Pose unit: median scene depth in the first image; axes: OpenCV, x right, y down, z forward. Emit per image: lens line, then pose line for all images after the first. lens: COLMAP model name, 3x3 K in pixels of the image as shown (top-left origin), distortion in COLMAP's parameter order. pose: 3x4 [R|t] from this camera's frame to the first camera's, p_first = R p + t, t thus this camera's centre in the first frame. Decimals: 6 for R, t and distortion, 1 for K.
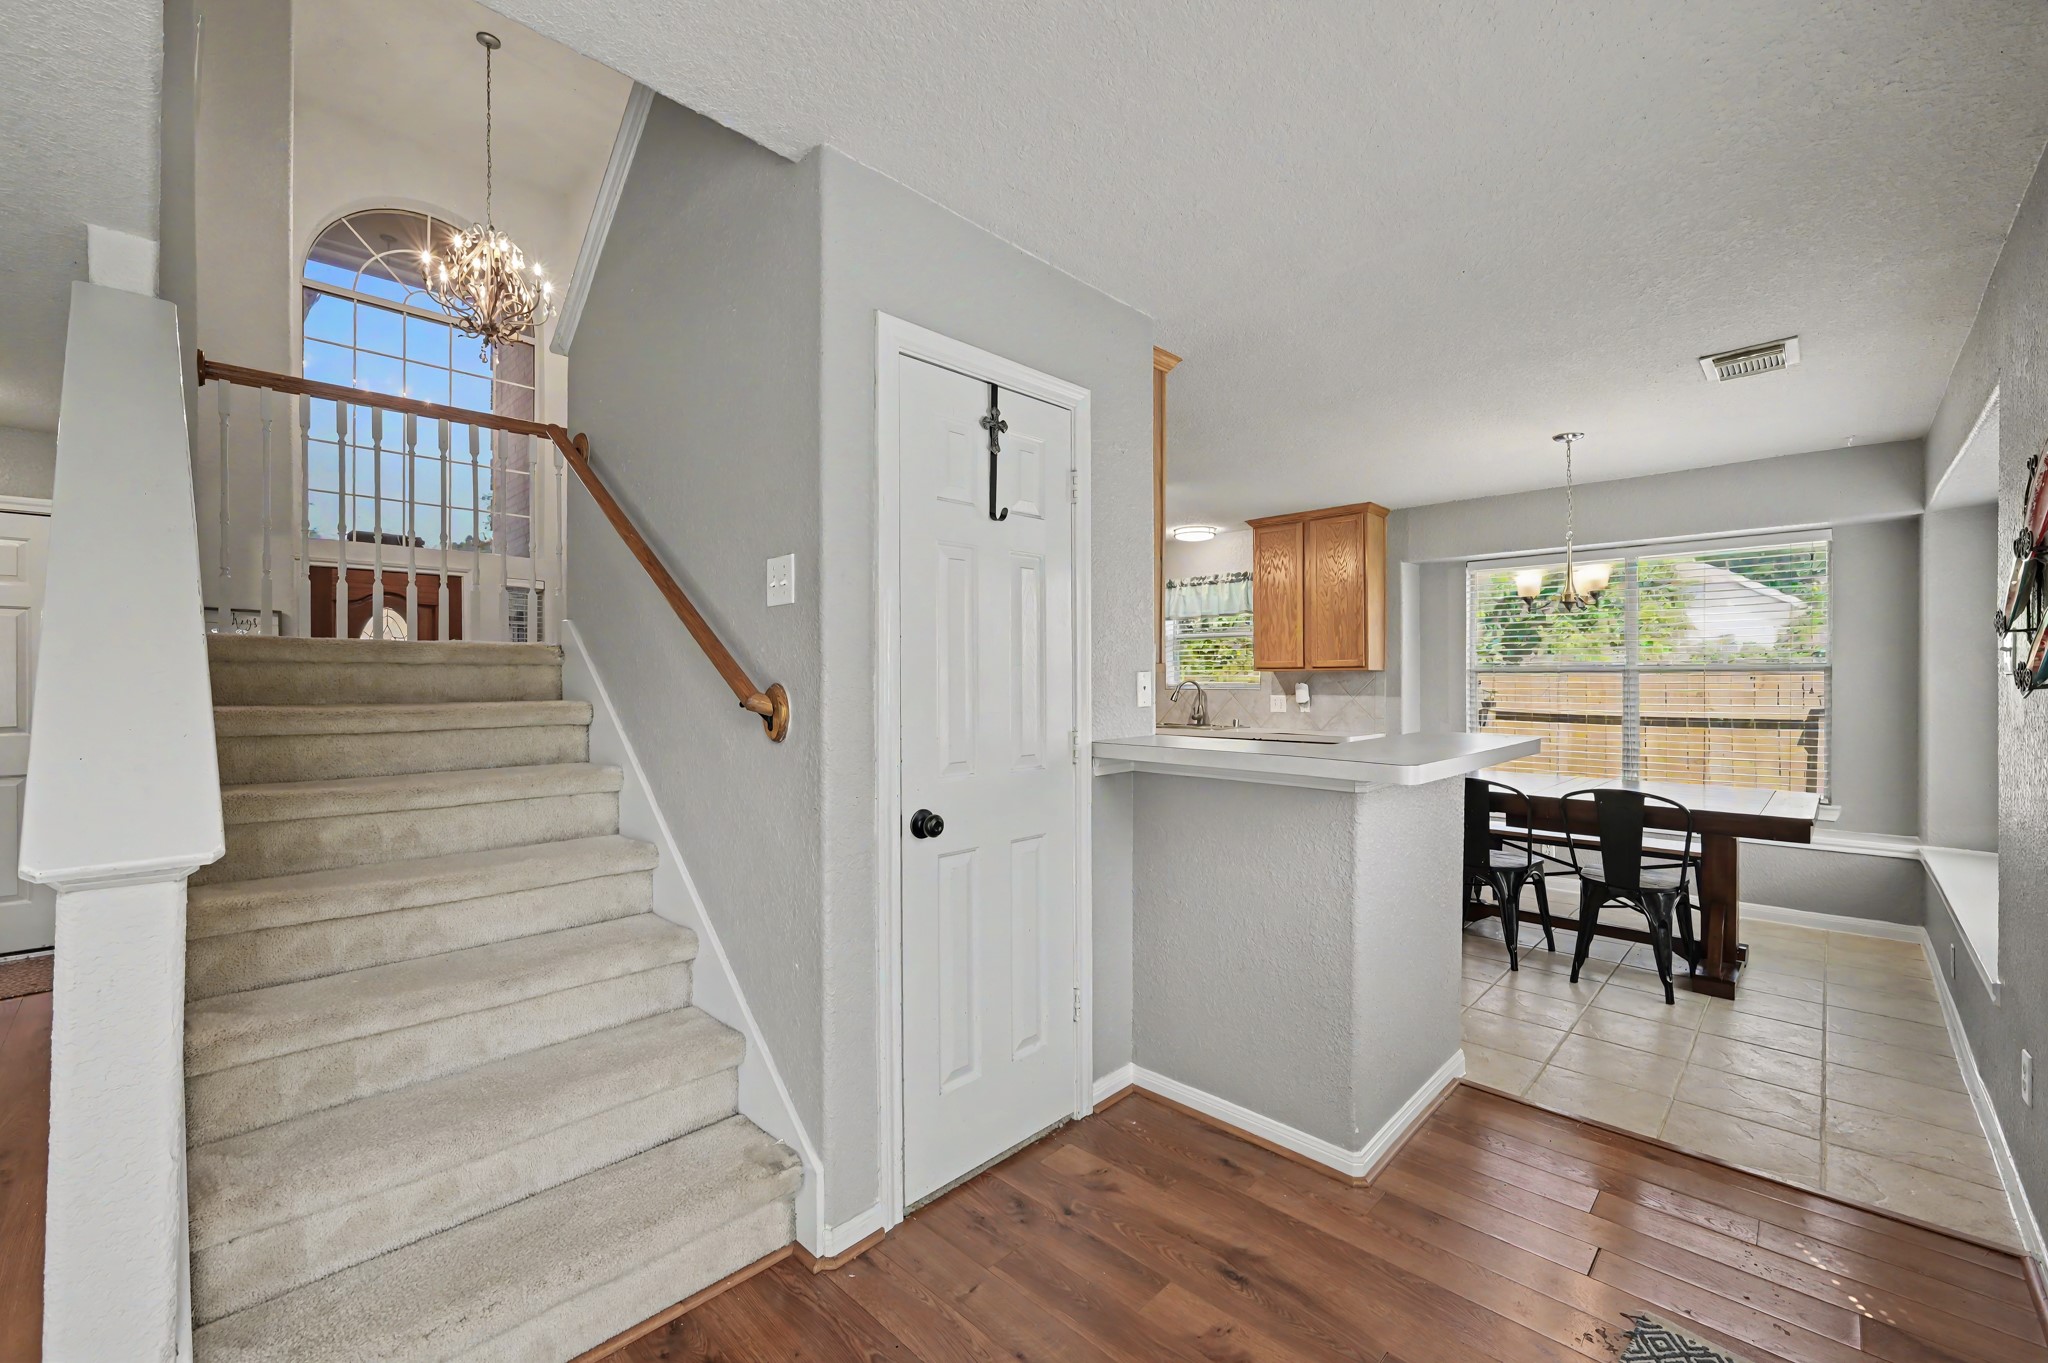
lens RADIAL K [[864.4, 0, 1007.9], [0, 864.4, 681.3], [0, 0, 1]] dist [-0.001499, 0.000275]
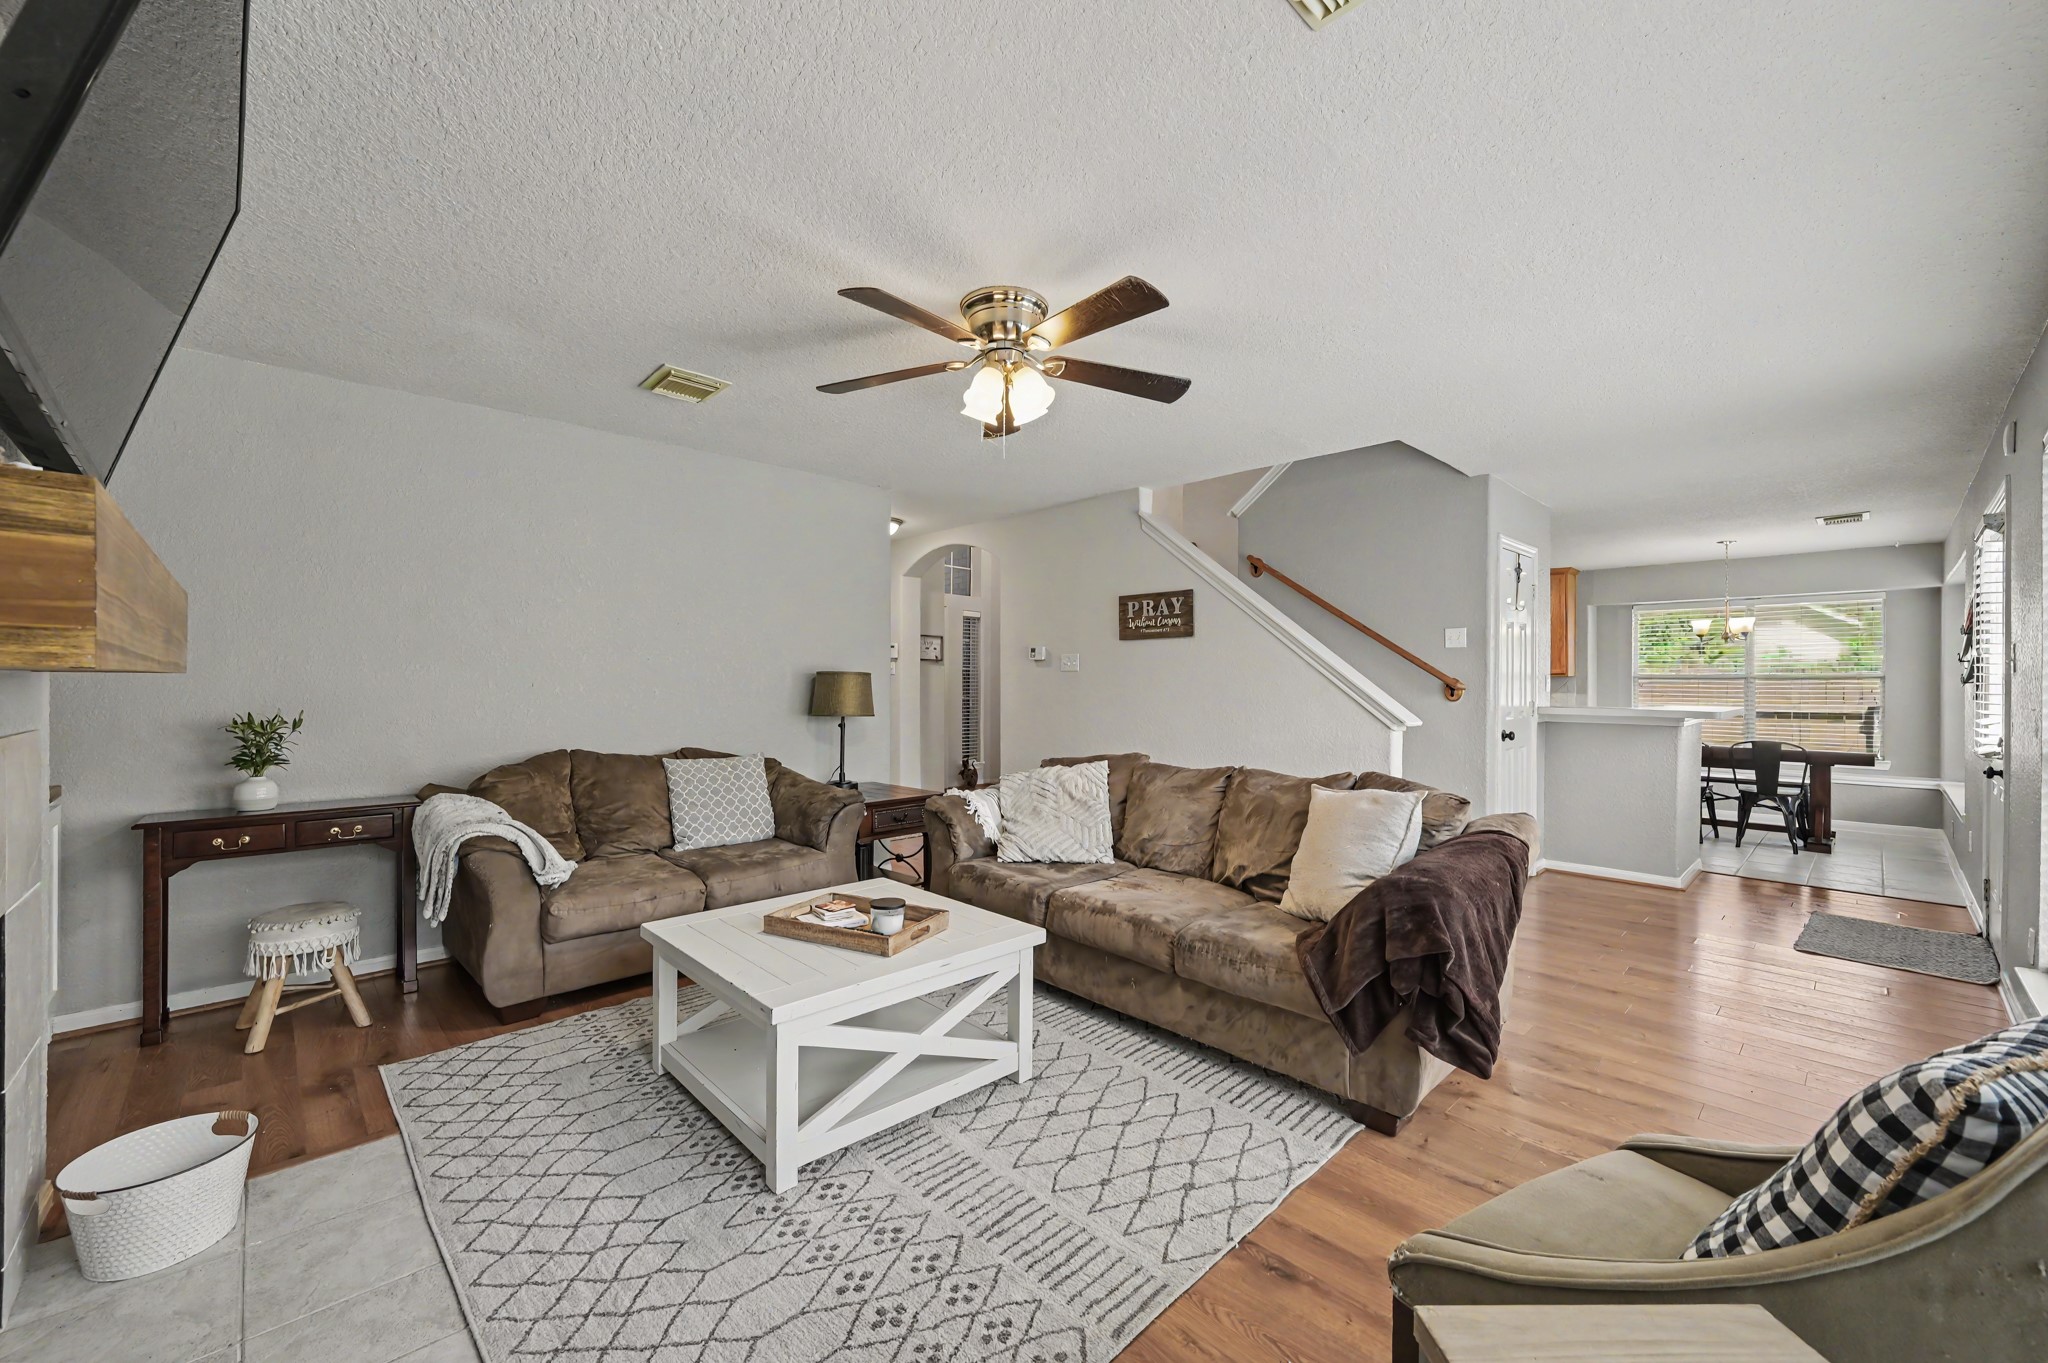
lens RADIAL K [[815.0, 0, 1036.6], [0, 815.0, 681.8], [0, 0, 1]] dist [0.001406, -0.000368]
pose [[0.999176, 0.008123, -0.039763, -1.084128], [-0.008345, 0.999950, -0.005442, 0.028283], [0.039717, 0.005769, 0.999194, -1.115601]]
